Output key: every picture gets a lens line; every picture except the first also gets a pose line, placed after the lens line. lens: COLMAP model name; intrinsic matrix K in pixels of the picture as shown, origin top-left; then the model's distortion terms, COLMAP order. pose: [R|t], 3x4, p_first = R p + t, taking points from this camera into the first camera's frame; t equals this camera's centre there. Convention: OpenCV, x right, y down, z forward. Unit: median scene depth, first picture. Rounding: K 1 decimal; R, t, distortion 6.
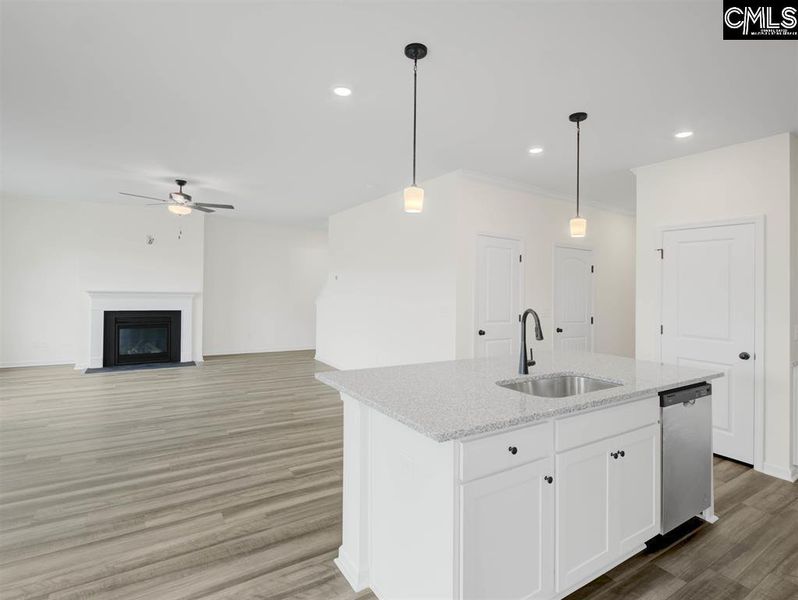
lens RADIAL K [[418.4, 0, 399.7], [0, 418.4, 280.7], [0, 0, 1]] dist [0.000816, -0.000092]
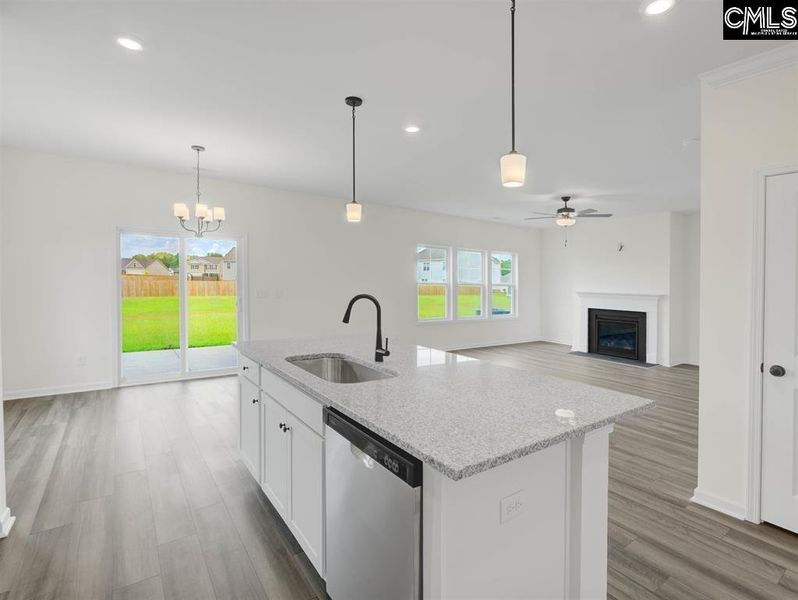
lens RADIAL K [[399.6, 0, 399.0], [0, 399.6, 300.0], [0, 0, 1]] dist [0.000277, -0.000092]
pose [[0.033481, 0.023103, -0.999172, 0.476374], [-0.001912, 0.999732, 0.023051, 0.021659], [0.999438, 0.001138, 0.033516, 0.390971]]
